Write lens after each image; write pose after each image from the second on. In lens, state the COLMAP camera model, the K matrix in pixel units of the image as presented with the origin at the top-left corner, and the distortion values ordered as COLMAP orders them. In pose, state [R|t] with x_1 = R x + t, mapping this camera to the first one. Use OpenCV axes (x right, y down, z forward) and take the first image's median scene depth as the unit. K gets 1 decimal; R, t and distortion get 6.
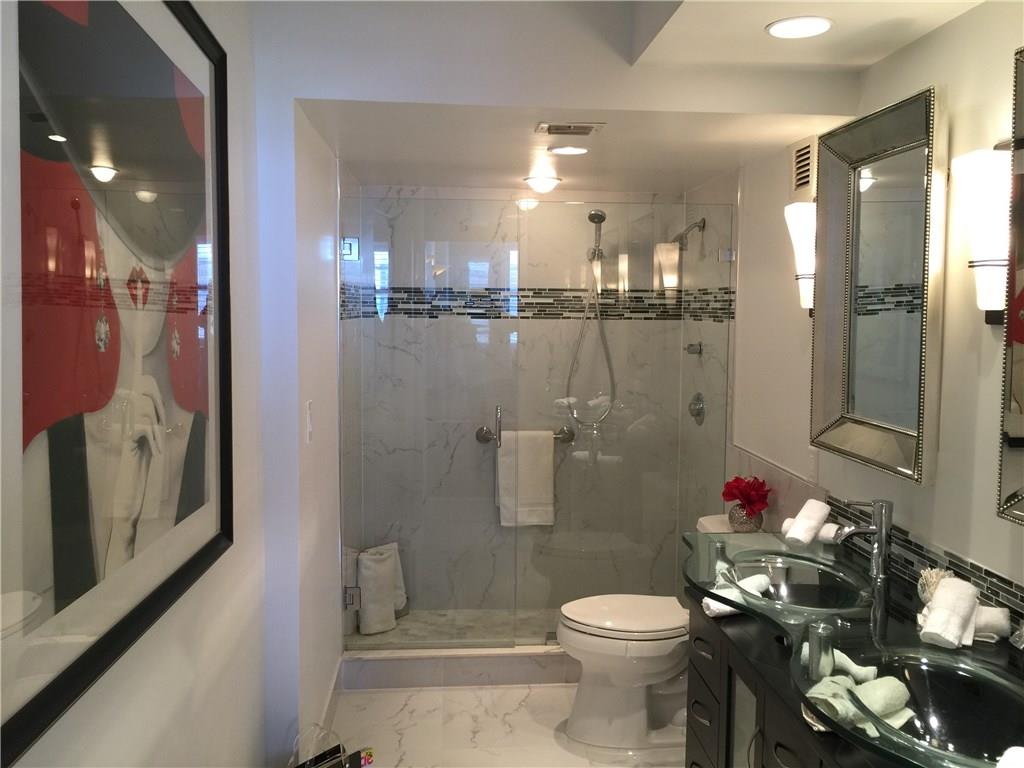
lens RADIAL K [[912.3, 0, 512.0], [0, 912.3, 384.0], [0, 0, 1]] dist [0.091582, -0.146492]
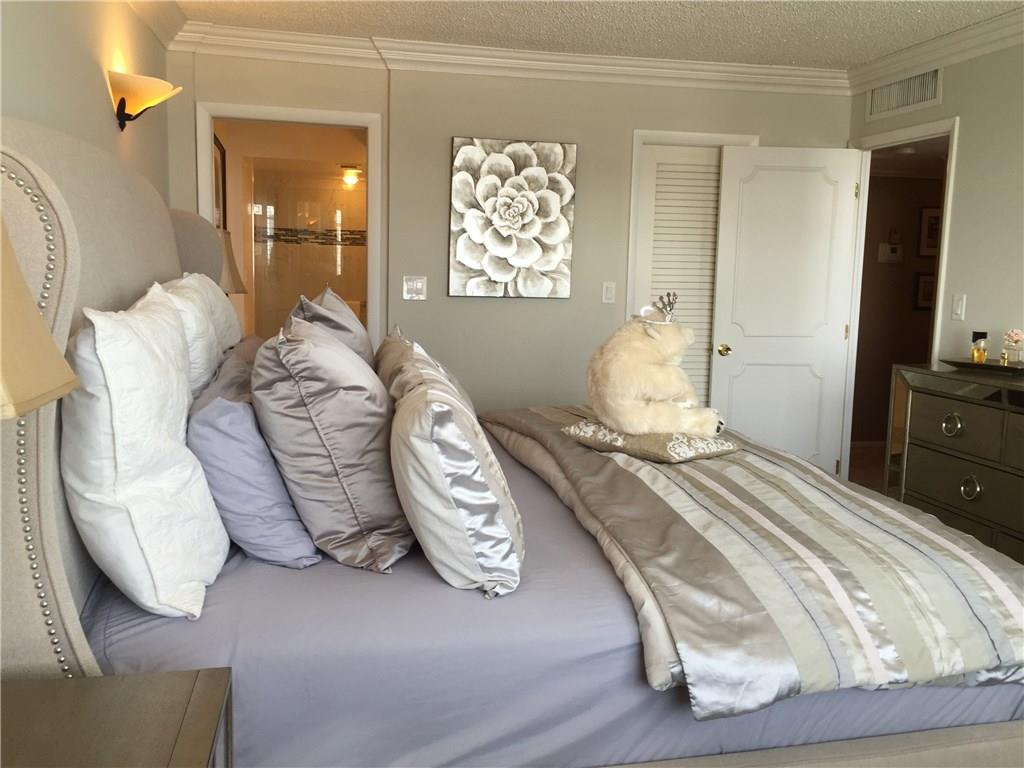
lens RADIAL K [[912.3, 0, 512.0], [0, 912.3, 384.0], [0, 0, 1]] dist [0.091582, -0.146492]
pose [[0.993126, 0.007589, 0.116803, 0.144786], [-0.012905, 0.998912, 0.044822, 0.138872], [-0.116336, -0.046022, 0.992143, -1.061454]]
